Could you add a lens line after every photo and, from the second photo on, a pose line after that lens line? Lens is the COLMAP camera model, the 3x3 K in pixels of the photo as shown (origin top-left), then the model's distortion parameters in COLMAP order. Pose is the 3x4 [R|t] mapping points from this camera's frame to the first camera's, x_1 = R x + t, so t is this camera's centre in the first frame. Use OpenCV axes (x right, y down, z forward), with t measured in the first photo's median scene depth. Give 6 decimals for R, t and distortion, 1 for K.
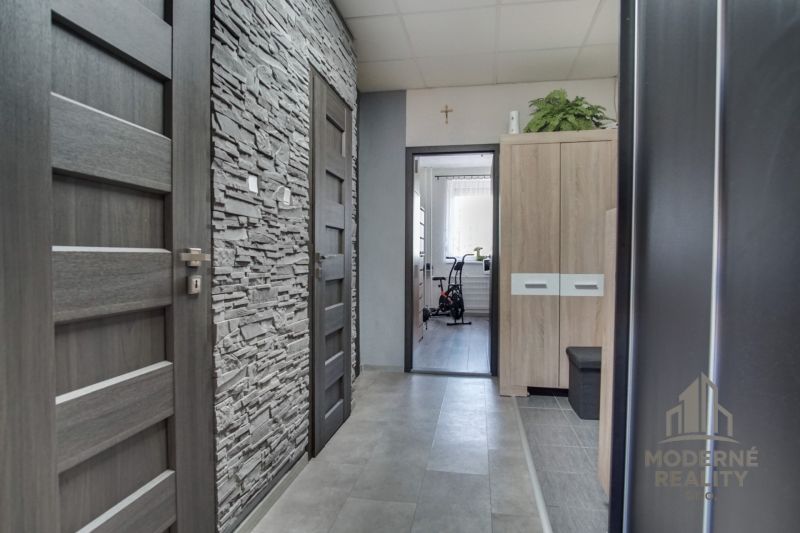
lens RADIAL K [[432.9, 0, 404.2], [0, 432.9, 264.7], [0, 0, 1]] dist [-0.003675, -0.000619]
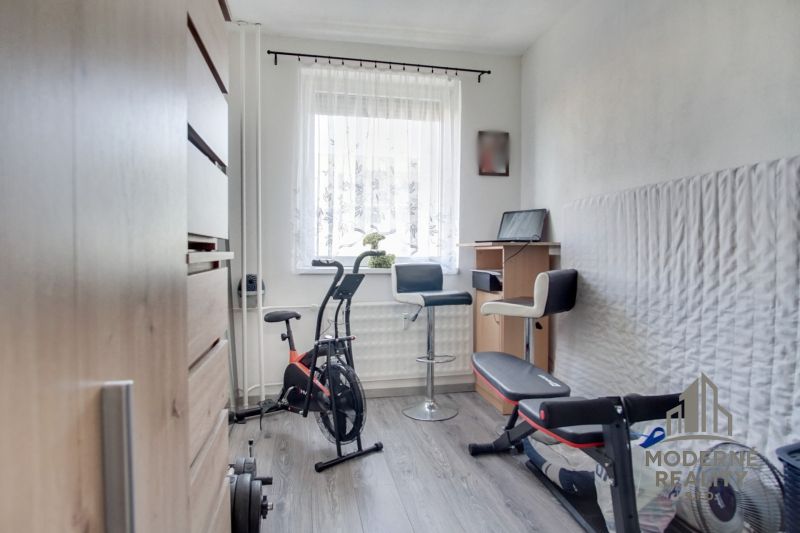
lens RADIAL K [[432.9, 0, 399.4], [0, 432.9, 261.7], [0, 0, 1]] dist [-0.003675, -0.000619]
pose [[0.925681, -0.008942, 0.378200, 0.034880], [0.011319, 0.999928, -0.004062, -0.014660], [-0.378137, 0.008041, 0.925715, 0.656490]]
